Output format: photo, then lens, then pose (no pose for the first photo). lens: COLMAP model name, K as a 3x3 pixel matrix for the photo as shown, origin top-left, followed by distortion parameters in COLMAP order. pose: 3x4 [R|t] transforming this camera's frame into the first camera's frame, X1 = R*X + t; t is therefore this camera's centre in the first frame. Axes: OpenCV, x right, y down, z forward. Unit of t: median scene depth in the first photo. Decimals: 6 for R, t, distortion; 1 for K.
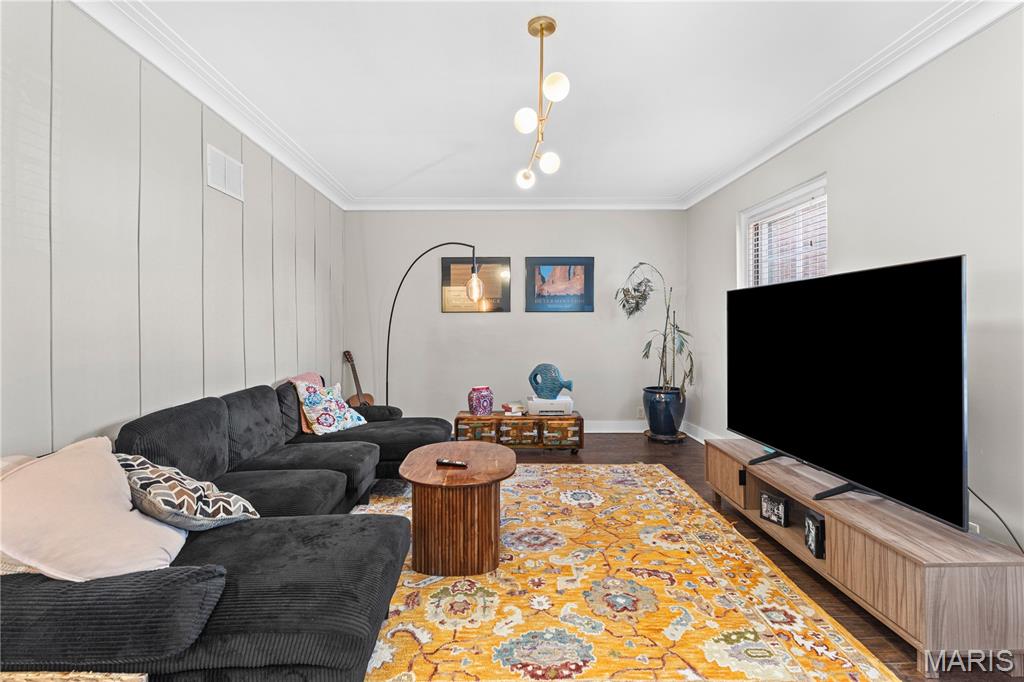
lens RADIAL K [[479.3, 0, 508.3], [0, 479.3, 334.5], [0, 0, 1]] dist [0.000045, -0.000322]
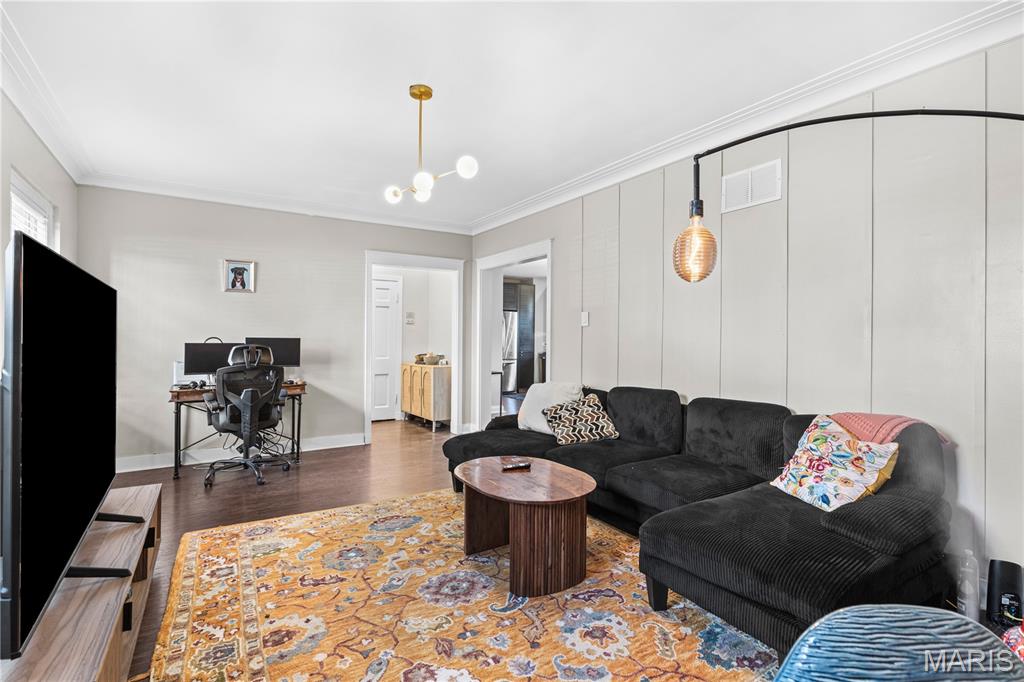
lens RADIAL K [[491.5, 0, 512.0], [0, 491.5, 341.0], [0, 0, 1]] dist [-0.000078, -0.000250]
pose [[-0.854544, 0.005219, -0.519354, 0.402953], [-0.007805, 0.999708, 0.022888, -0.031118], [0.519321, 0.023613, -0.854253, 1.711354]]
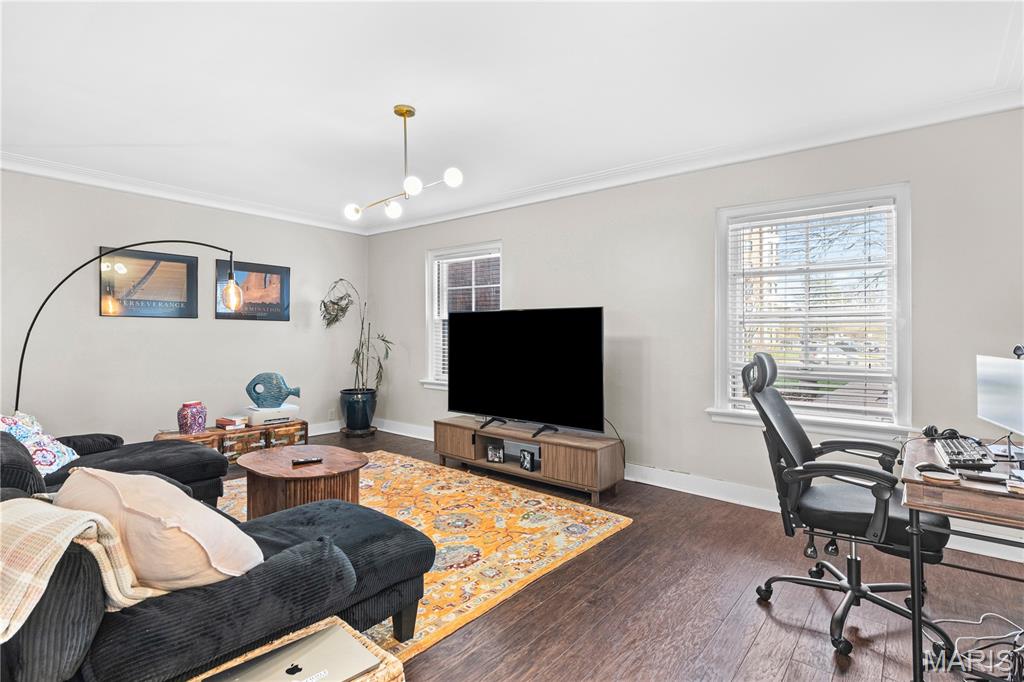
lens RADIAL K [[491.5, 0, 512.0], [0, 491.5, 341.0], [0, 0, 1]] dist [-0.000078, -0.000250]
pose [[0.648355, 0.000041, 0.761338, -0.601177], [0.002393, 0.999995, -0.002092, -0.002671], [-0.761334, 0.003178, 0.648352, -0.081119]]
